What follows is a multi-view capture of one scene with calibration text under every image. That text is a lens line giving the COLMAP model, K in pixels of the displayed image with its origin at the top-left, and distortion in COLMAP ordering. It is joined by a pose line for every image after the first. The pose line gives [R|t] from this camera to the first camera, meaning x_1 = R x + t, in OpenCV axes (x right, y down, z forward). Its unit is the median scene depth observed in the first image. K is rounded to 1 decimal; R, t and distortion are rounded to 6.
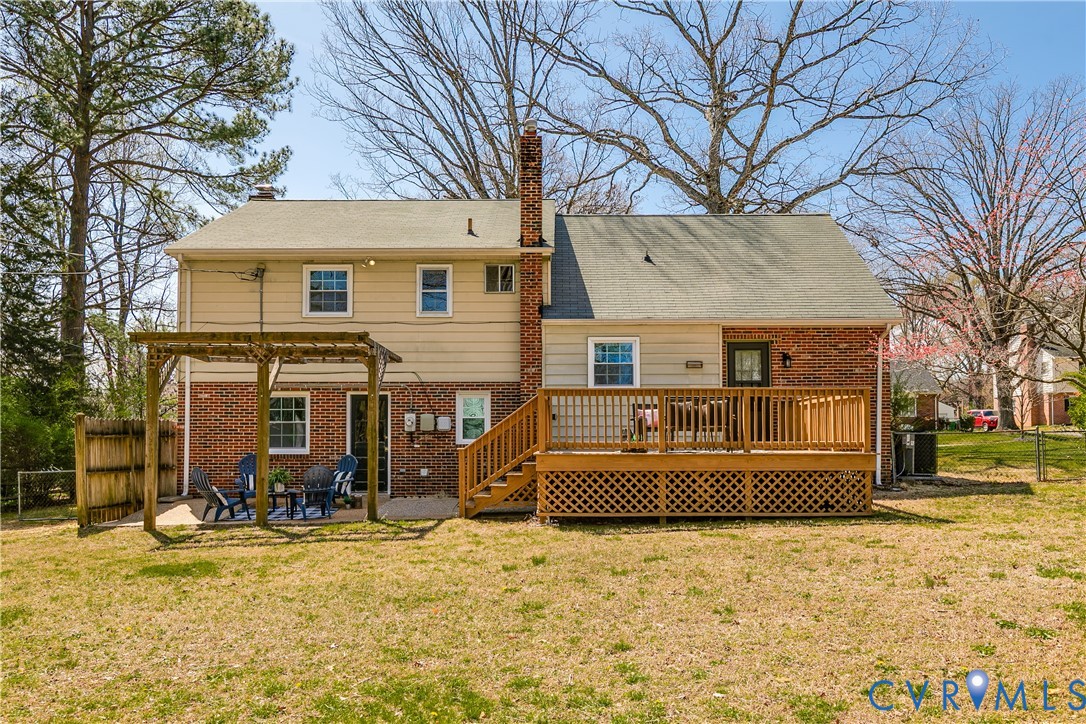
lens RADIAL K [[823.6, 0, 600.6], [0, 823.6, 398.6], [0, 0, 1]] dist [-0.005460, 0.002155]
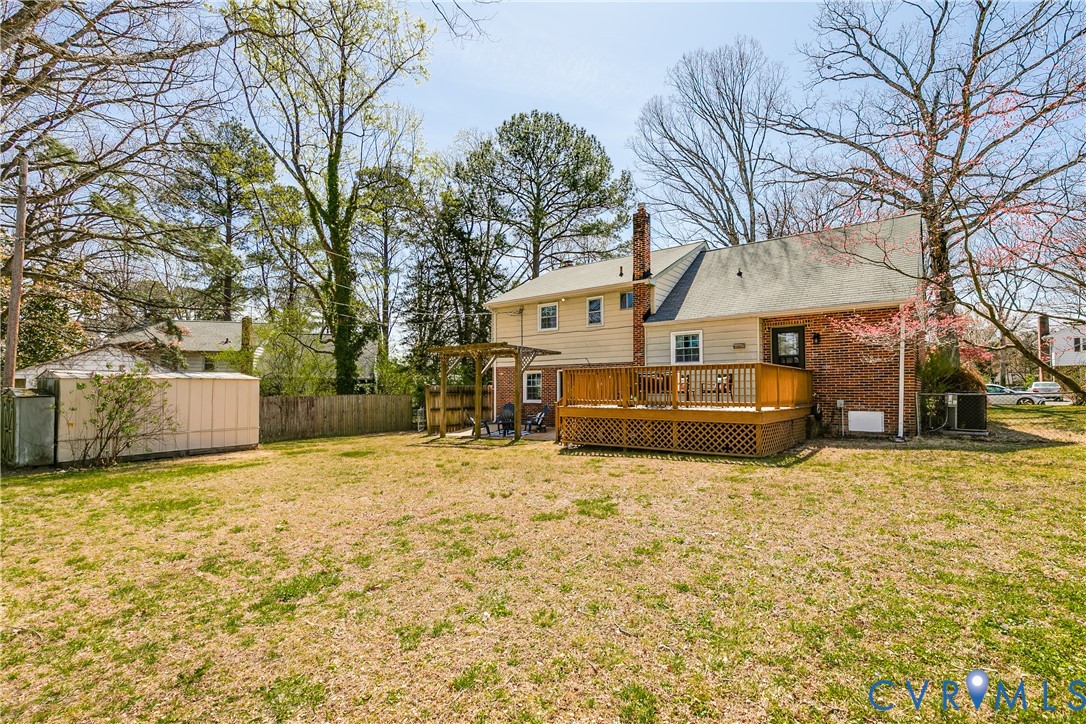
lens RADIAL K [[499.1, 0, 550.9], [0, 499.1, 365.1], [0, 0, 1]] dist [0.009126, -0.002277]
pose [[0.787204, -0.030025, -0.615962, 0.388561], [0.026839, 0.999536, -0.014422, -0.004035], [0.616109, -0.005178, 0.787644, 0.104330]]
